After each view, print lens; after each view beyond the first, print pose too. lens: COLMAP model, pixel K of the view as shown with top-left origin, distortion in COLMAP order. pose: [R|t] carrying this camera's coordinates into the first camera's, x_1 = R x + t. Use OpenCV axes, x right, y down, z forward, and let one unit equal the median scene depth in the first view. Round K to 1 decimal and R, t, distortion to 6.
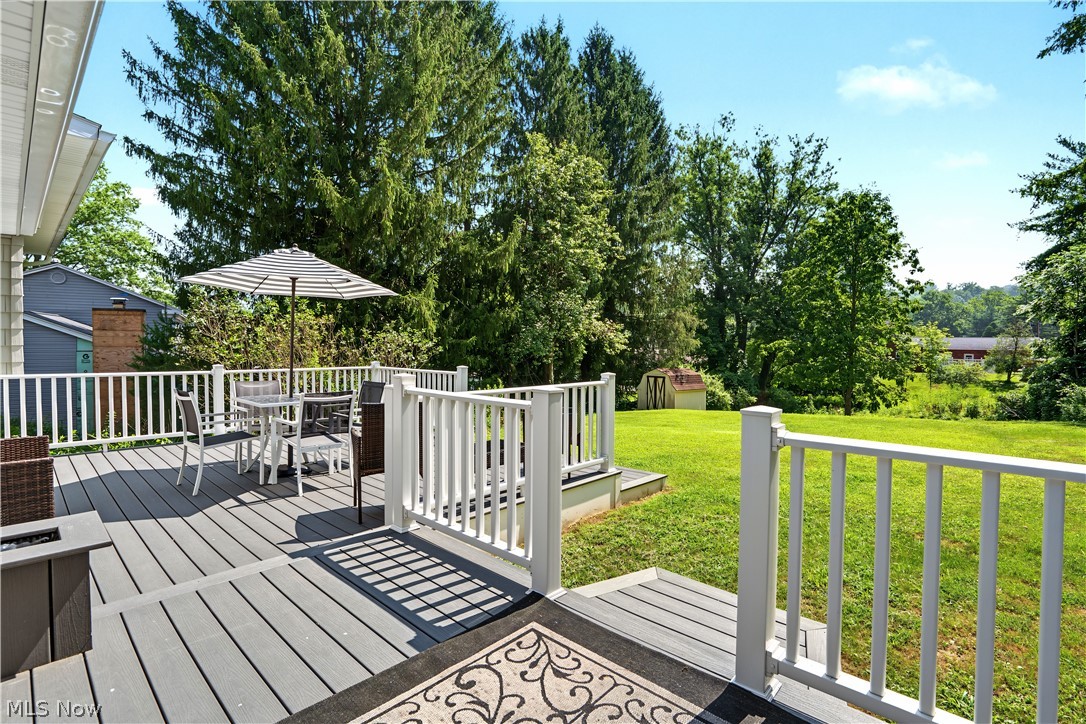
lens RADIAL K [[515.8, 0, 542.2], [0, 515.8, 347.6], [0, 0, 1]] dist [-0.068120, 0.029353]
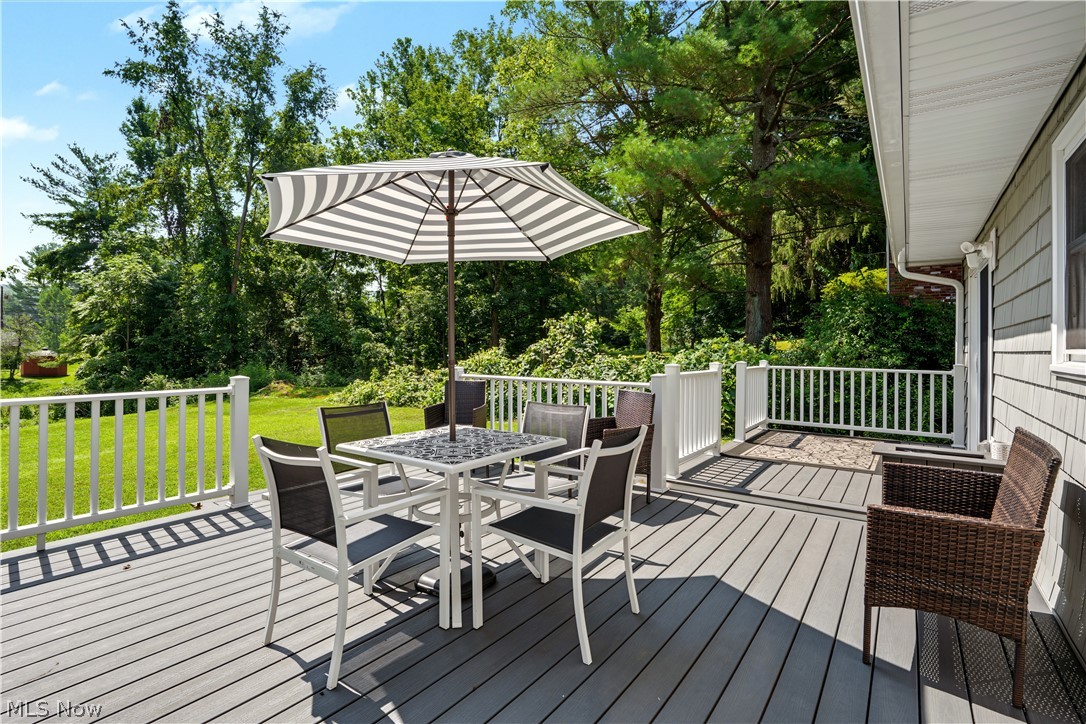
lens RADIAL K [[518.4, 0, 545.0], [0, 518.4, 336.0], [0, 0, 1]] dist [-0.058416, 0.021934]
pose [[-0.132555, 0.021668, 0.990939, -1.309624], [-0.008633, 0.999698, -0.023015, 0.006718], [-0.991138, -0.011605, -0.132328, 1.241768]]
